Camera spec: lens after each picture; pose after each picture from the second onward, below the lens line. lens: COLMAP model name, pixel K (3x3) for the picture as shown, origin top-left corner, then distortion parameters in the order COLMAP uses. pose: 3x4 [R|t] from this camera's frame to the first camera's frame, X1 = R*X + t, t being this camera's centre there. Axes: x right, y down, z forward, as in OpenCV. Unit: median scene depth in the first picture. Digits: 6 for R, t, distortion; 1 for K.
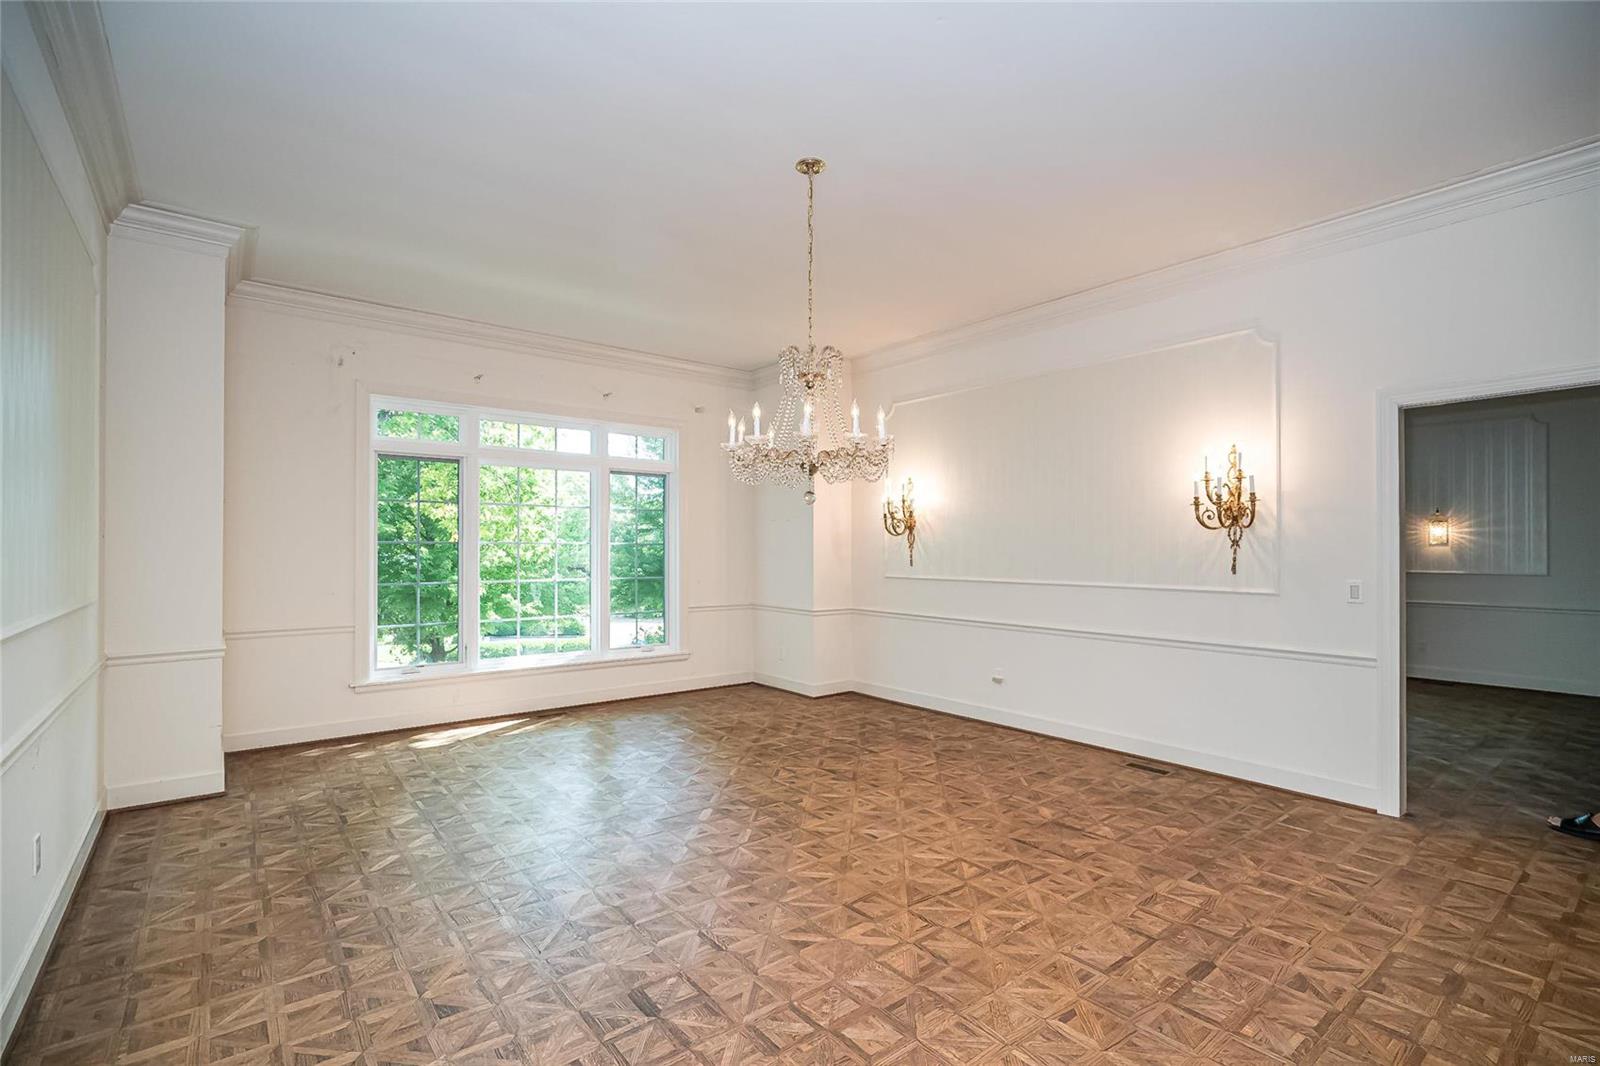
lens RADIAL K [[728.0, 0, 796.1], [0, 728.0, 542.8], [0, 0, 1]] dist [-0.007366, 0.001331]
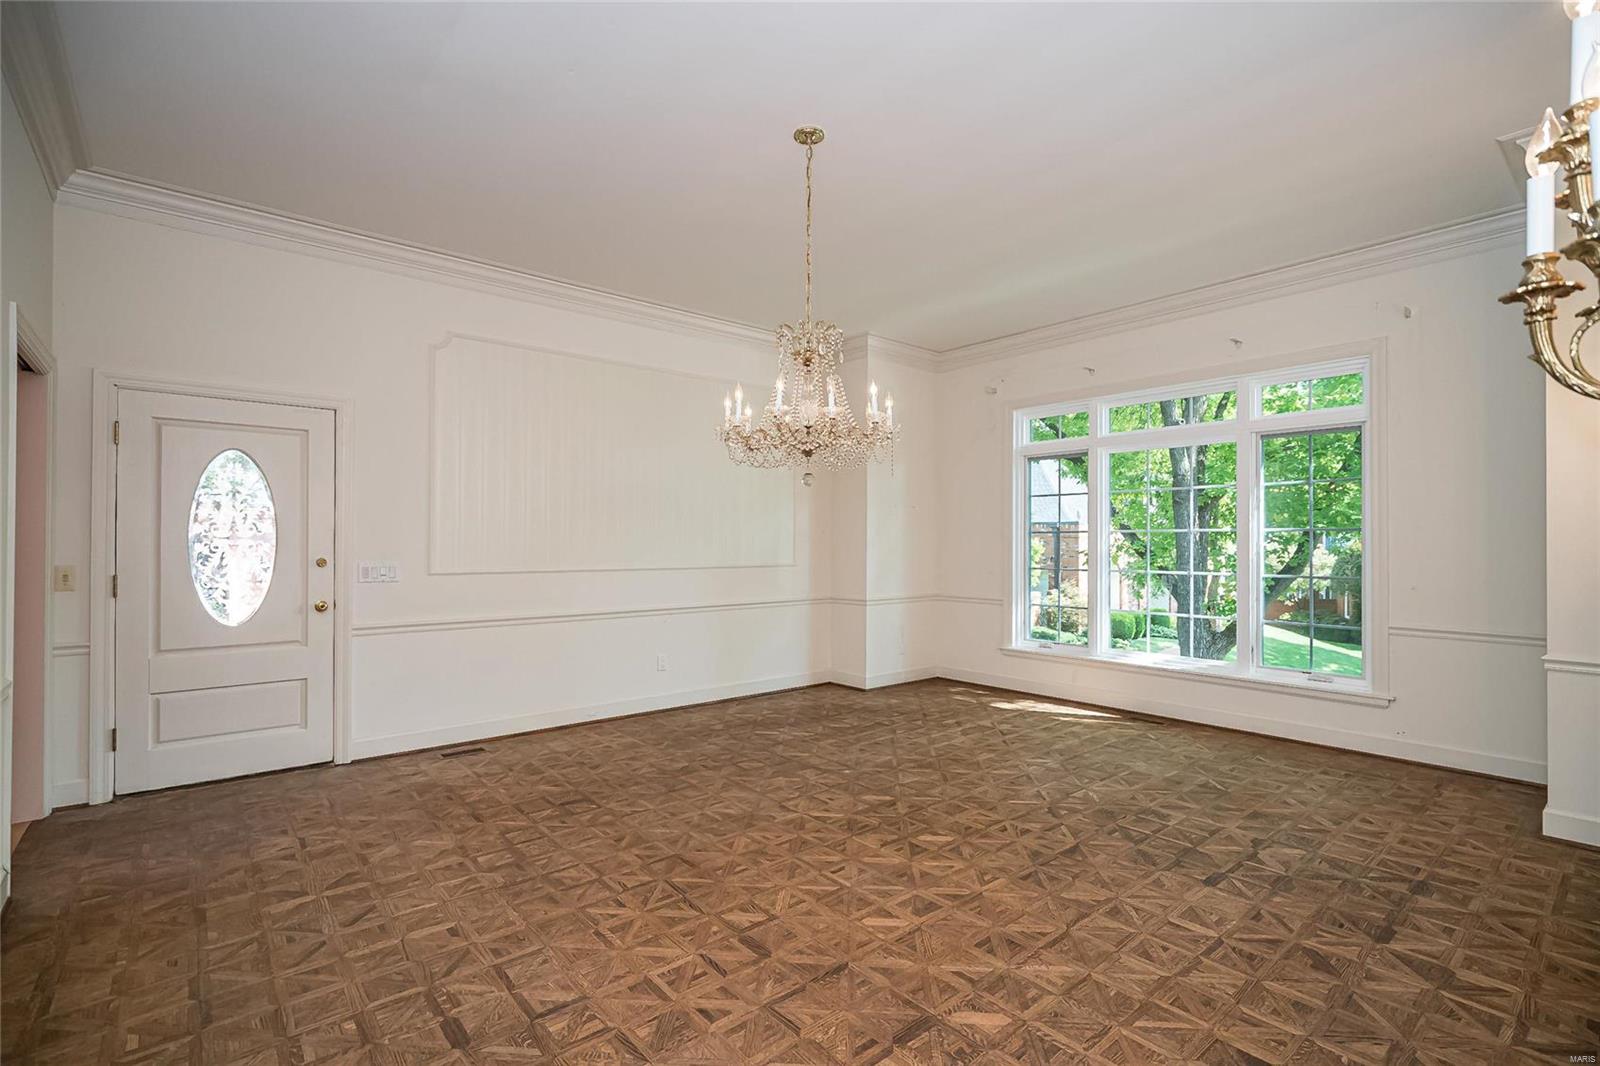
lens RADIAL K [[728.0, 0, 796.0], [0, 728.0, 536.7], [0, 0, 1]] dist [-0.007366, 0.001331]
pose [[0.032988, -0.008548, -0.999419, 0.830529], [0.008989, 0.999926, -0.008255, 0.017730], [0.999415, -0.008711, 0.033062, 0.806908]]
